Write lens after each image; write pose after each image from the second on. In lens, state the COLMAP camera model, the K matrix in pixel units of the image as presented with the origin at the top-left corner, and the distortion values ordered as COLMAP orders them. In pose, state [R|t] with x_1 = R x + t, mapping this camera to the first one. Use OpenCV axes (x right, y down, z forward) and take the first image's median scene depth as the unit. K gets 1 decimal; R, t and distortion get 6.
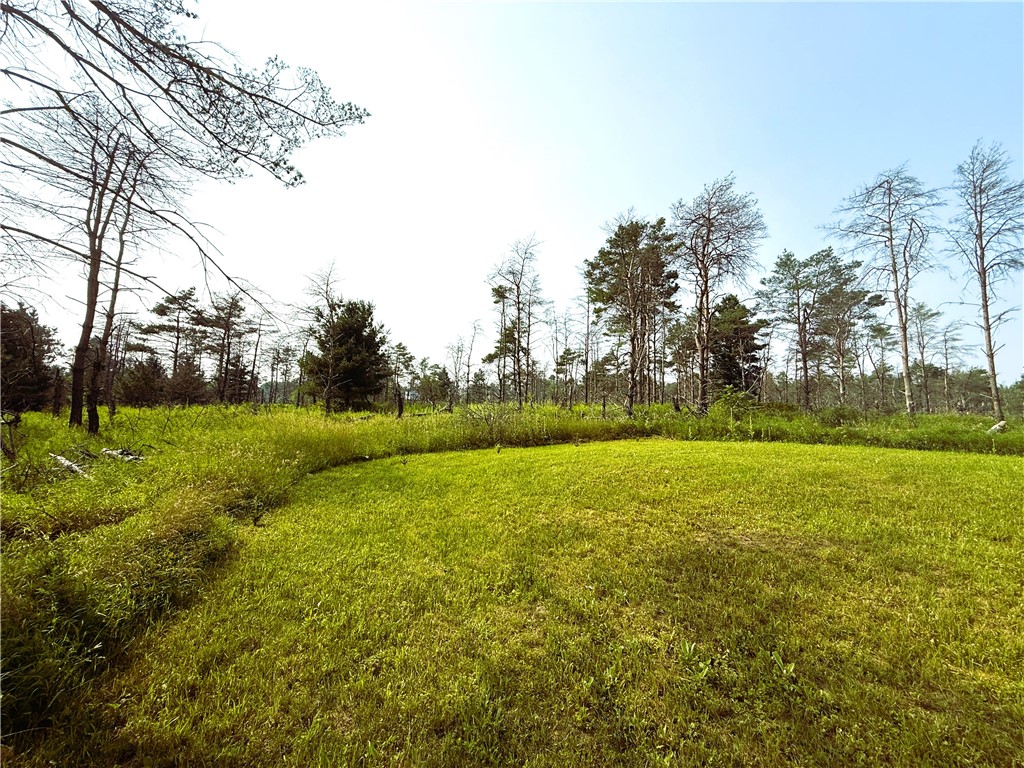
lens RADIAL K [[404.5, 0, 500.6], [0, 404.5, 384.1], [0, 0, 1]] dist [-0.003563, 0.000155]
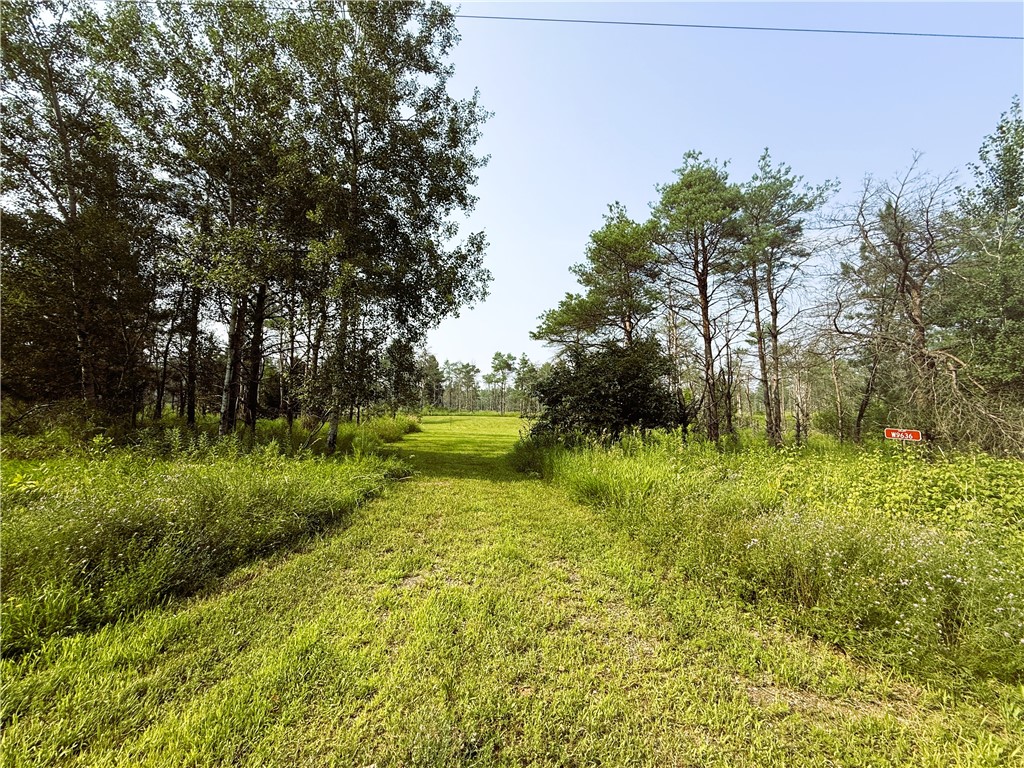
lens RADIAL K [[404.5, 0, 506.2], [0, 404.5, 384.0], [0, 0, 1]] dist [-0.003563, 0.000155]
pose [[0.765659, 0.040195, 0.641990, -0.780617], [-0.038490, 0.999120, -0.016650, -0.085152], [-0.642094, -0.011962, 0.766532, -1.402284]]
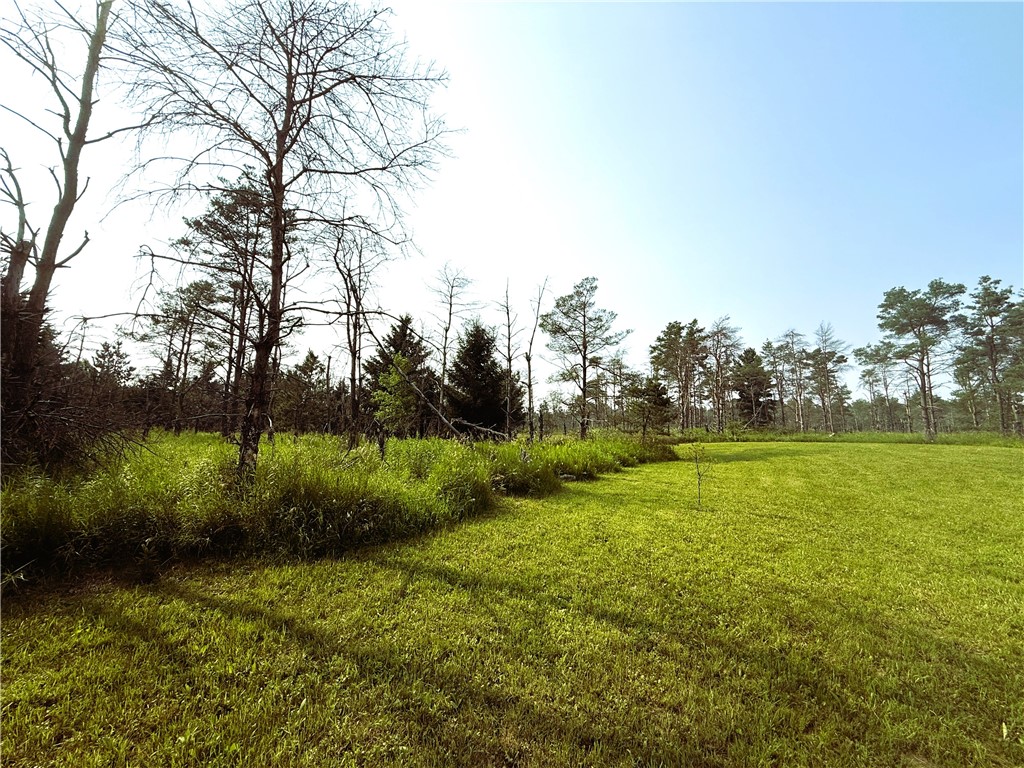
lens RADIAL K [[404.5, 0, 509.0], [0, 404.5, 380.7], [0, 0, 1]] dist [-0.003563, 0.000155]
pose [[0.997487, -0.017346, -0.068687, -0.248541], [0.012210, 0.997147, -0.074491, -0.029828], [0.069783, 0.073465, 0.994853, -0.676309]]
